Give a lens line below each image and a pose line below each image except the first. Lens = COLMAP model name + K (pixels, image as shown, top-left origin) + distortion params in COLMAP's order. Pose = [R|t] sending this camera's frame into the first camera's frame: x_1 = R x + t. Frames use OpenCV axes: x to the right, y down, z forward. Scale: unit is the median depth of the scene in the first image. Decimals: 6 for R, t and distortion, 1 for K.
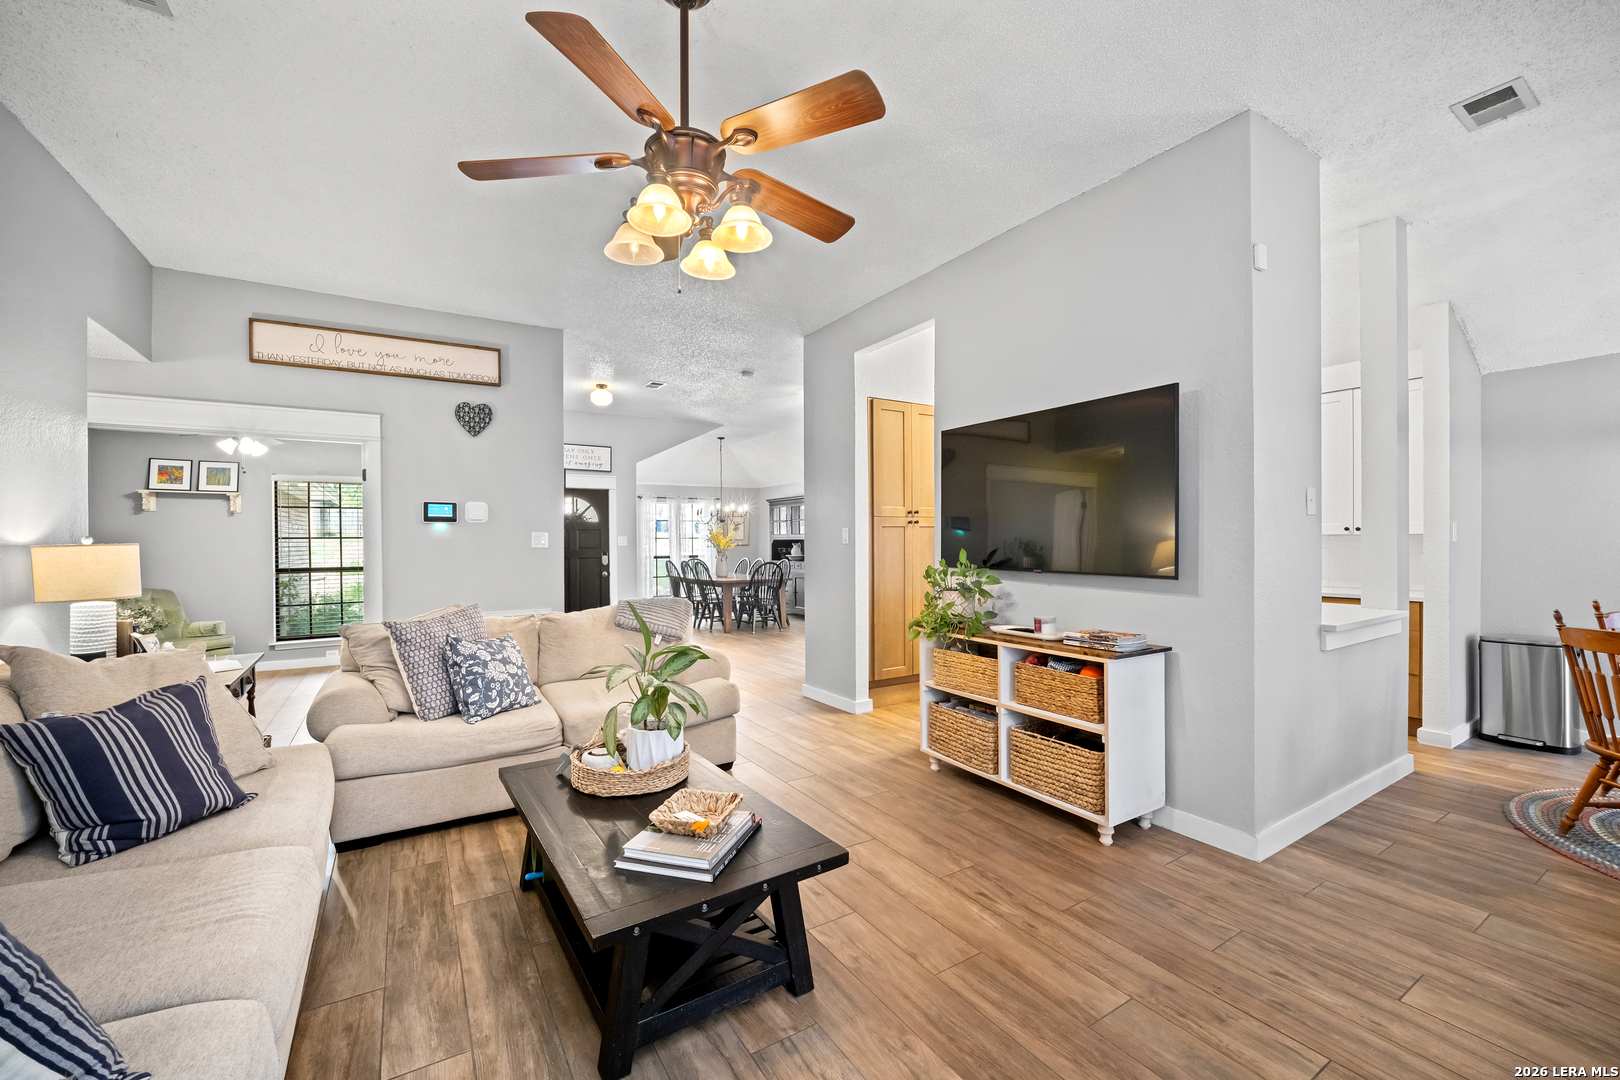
lens RADIAL K [[651.3, 0, 811.0], [0, 651.3, 547.5], [0, 0, 1]] dist [-0.022068, 0.003017]
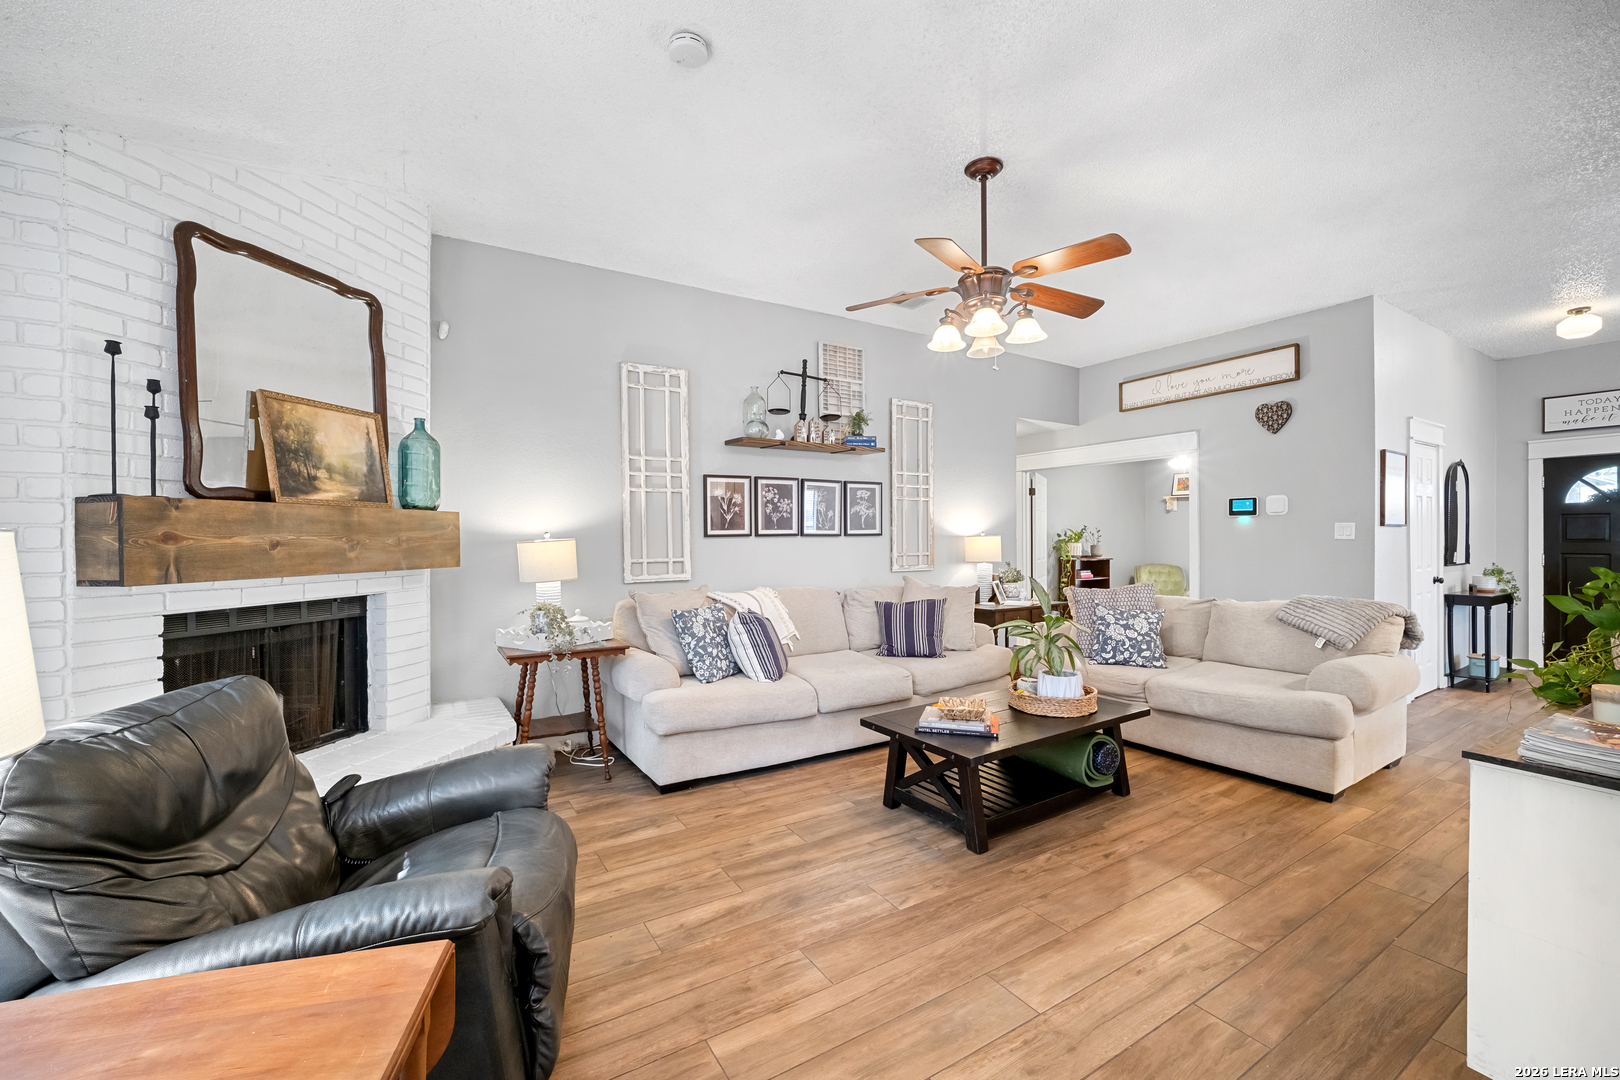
lens RADIAL K [[651.3, 0, 807.3], [0, 651.3, 542.6], [0, 0, 1]] dist [-0.022068, 0.003017]
pose [[-0.011005, 0.014124, -0.999840, 0.405218], [-0.002524, 0.999897, 0.014153, -0.004669], [0.999936, 0.002680, -0.010969, 0.183538]]
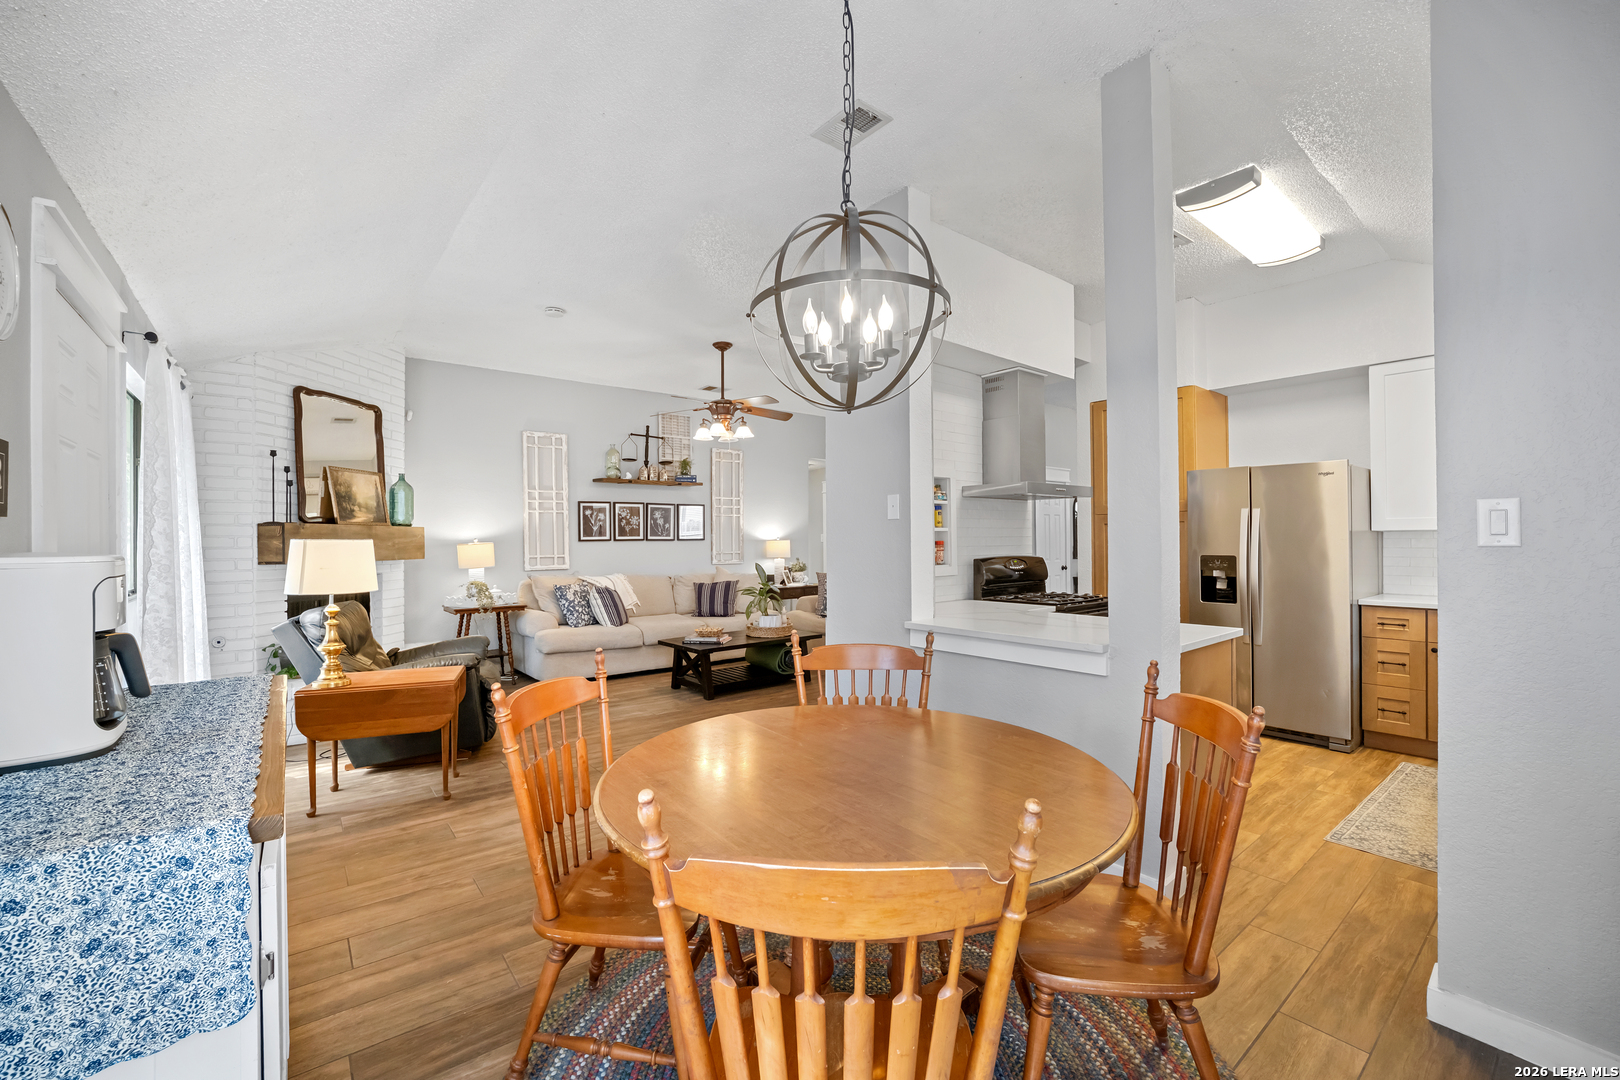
lens RADIAL K [[651.3, 0, 802.7], [0, 651.3, 536.8], [0, 0, 1]] dist [-0.022068, 0.003017]
pose [[0.113783, -0.002576, -0.993502, 0.706752], [0.000652, 0.999997, -0.002518, -0.005015], [0.993505, -0.000362, 0.113784, 0.276637]]
